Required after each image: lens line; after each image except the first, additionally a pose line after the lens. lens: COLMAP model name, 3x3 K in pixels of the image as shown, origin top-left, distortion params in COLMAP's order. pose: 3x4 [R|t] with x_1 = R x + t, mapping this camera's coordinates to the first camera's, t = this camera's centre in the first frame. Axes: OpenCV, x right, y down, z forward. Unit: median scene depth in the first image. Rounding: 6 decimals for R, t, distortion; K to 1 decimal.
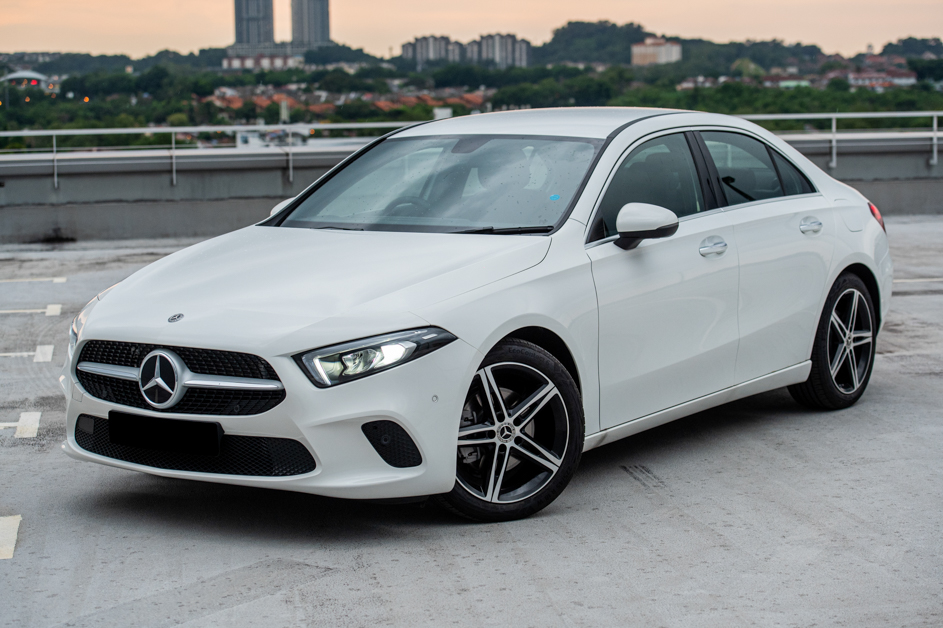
lens RADIAL K [[1892.6, 0, 472.9], [0, 1892.6, 317.8], [0, 0, 1]] dist [-0.093559, 0.000000]
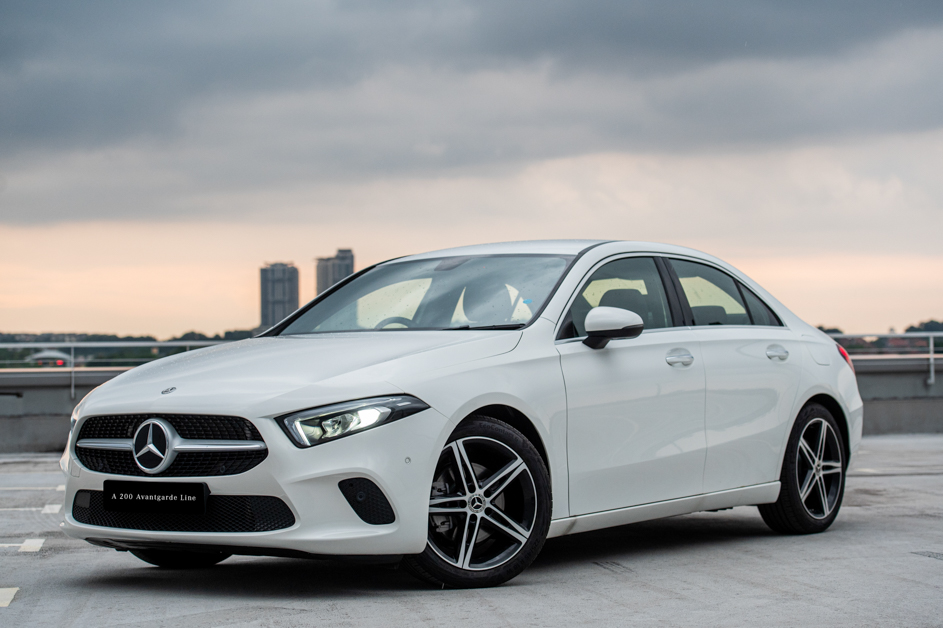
lens RADIAL K [[1892.6, 0, 473.6], [0, 1892.6, 309.2], [0, 0, 1]] dist [-0.093559, 0.000000]
pose [[0.999931, 0.002292, -0.011528, 0.027166], [-0.004002, 0.988584, -0.150619, 0.110567], [0.011051, 0.150654, 0.988525, -0.063643]]
